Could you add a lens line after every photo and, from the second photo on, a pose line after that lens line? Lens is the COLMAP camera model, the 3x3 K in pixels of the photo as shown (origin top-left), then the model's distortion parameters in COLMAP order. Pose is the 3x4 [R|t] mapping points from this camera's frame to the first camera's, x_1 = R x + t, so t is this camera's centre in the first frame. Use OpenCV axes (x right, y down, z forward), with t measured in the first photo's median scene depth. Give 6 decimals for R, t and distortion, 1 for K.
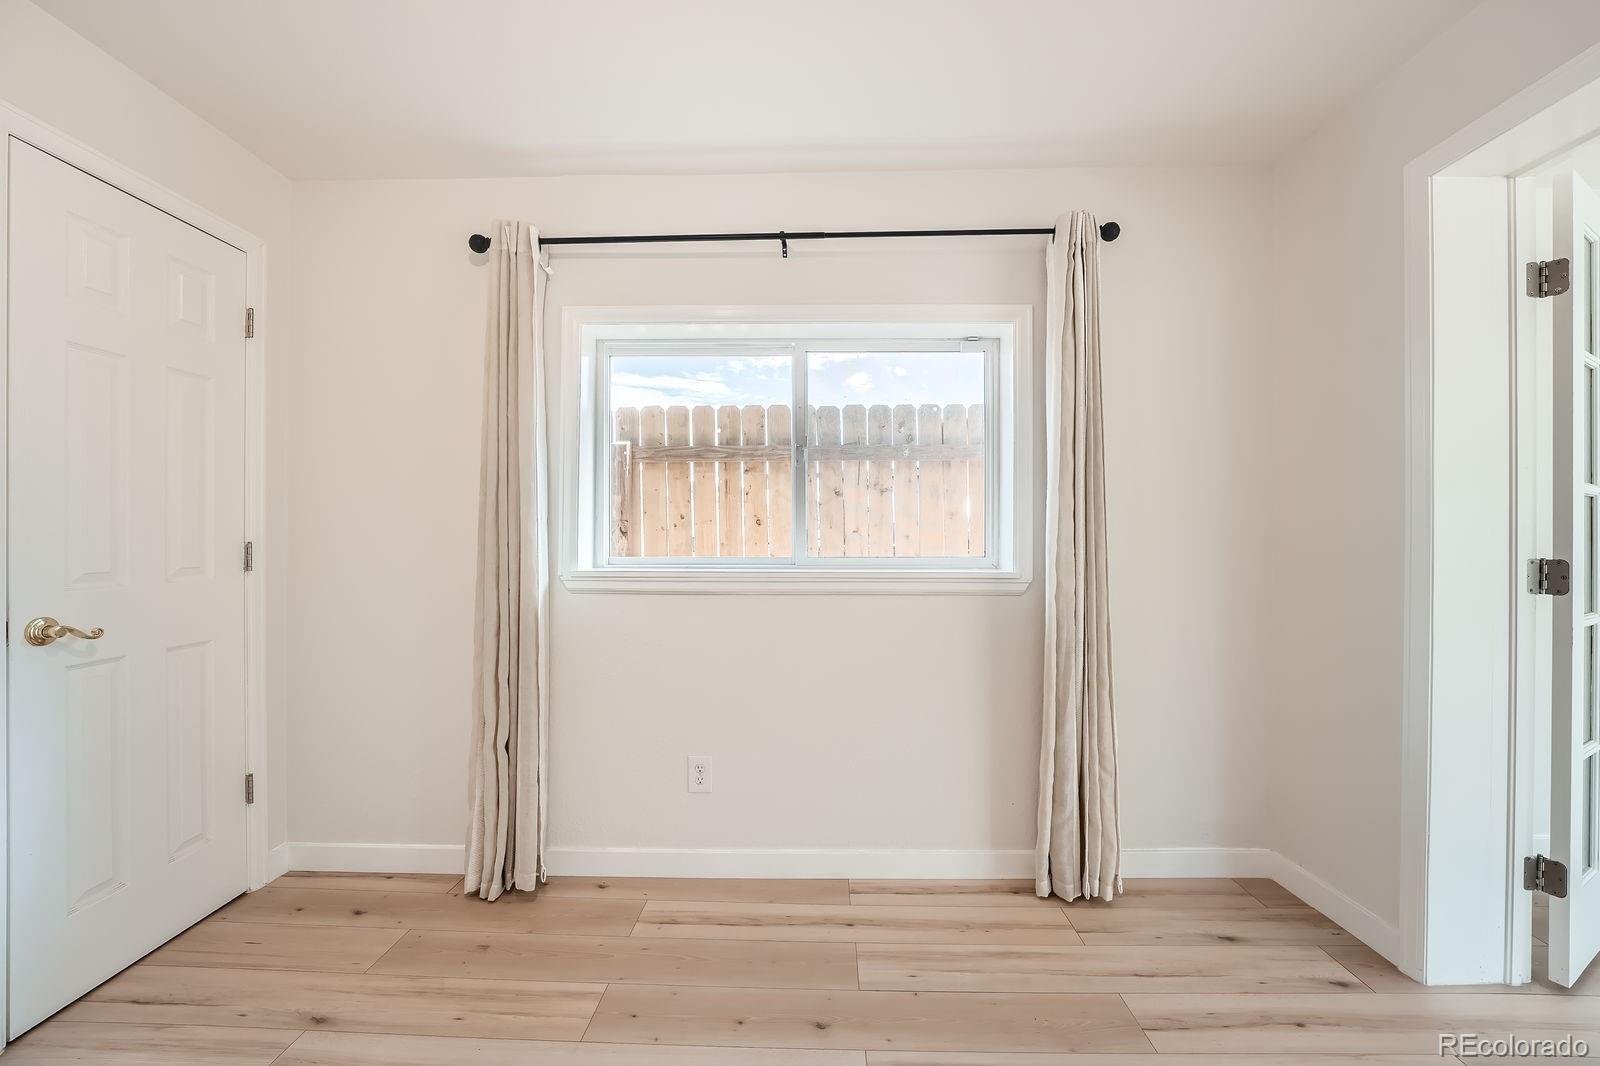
lens RADIAL K [[650.5, 0, 796.9], [0, 650.5, 533.7], [0, 0, 1]] dist [-0.016946, 0.002196]
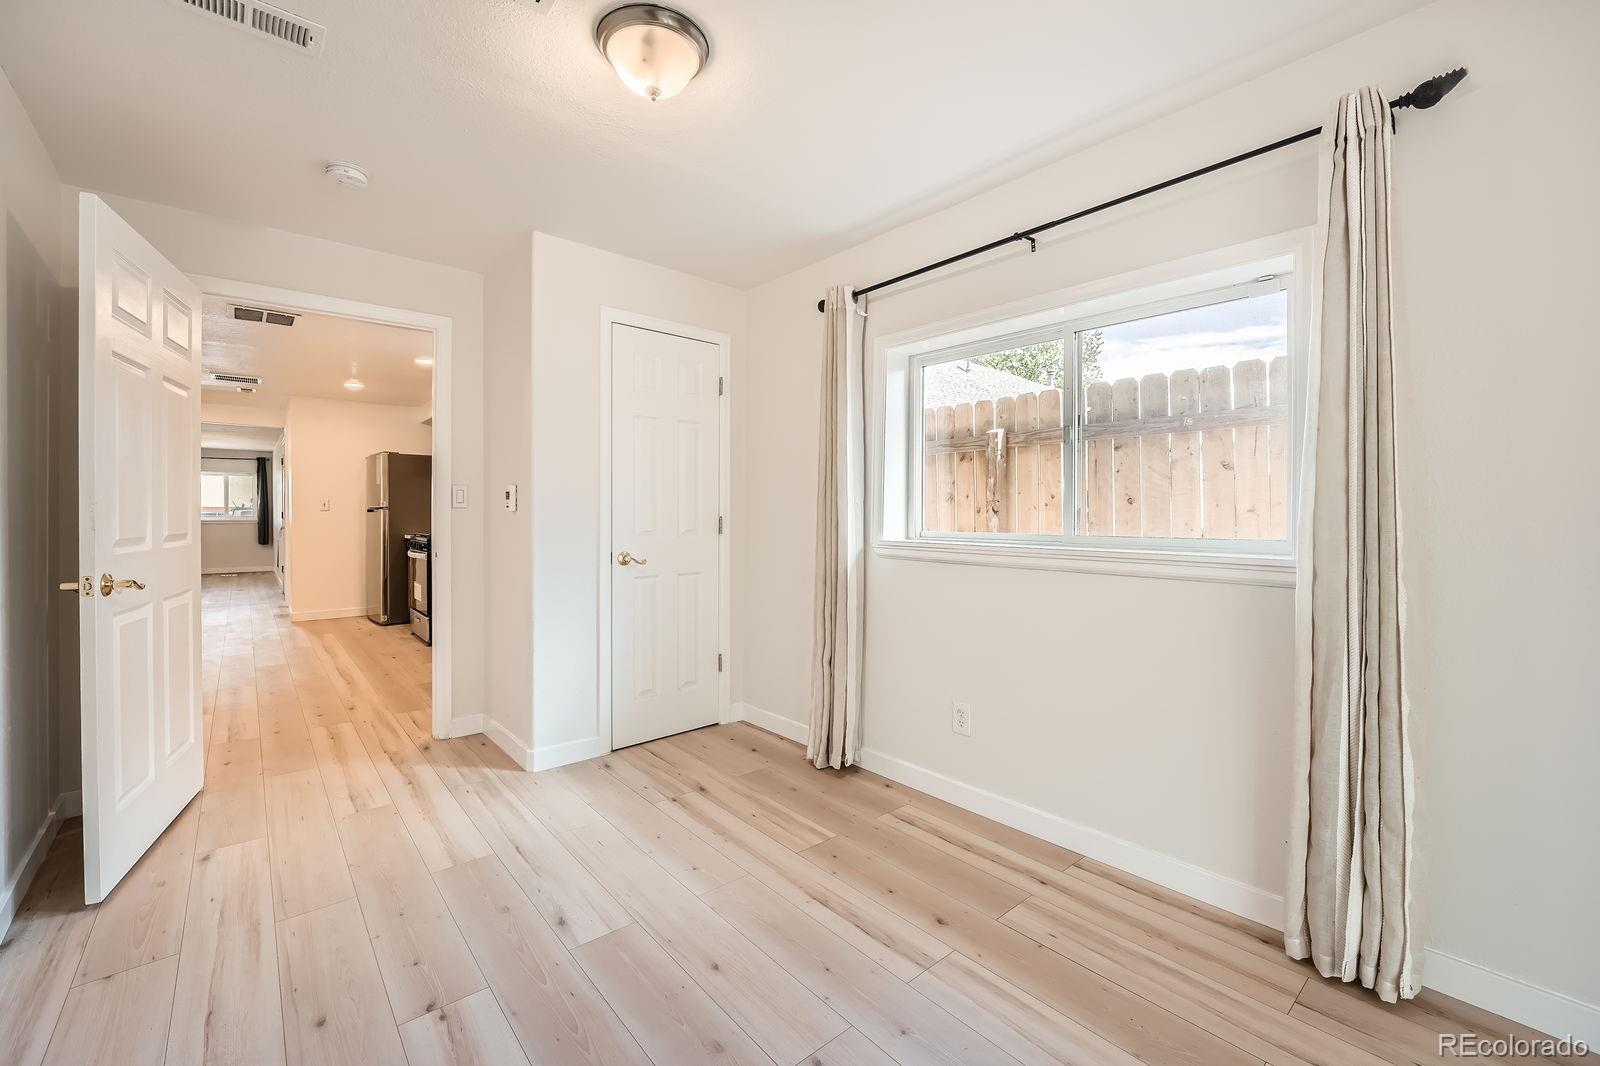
lens RADIAL K [[650.5, 0, 796.4], [0, 650.5, 520.4], [0, 0, 1]] dist [-0.016946, 0.002196]
pose [[0.676522, 0.010409, -0.736349, 0.534769], [-0.002627, 0.999928, 0.011721, 0.002283], [0.736417, -0.005995, 0.676501, -0.005181]]
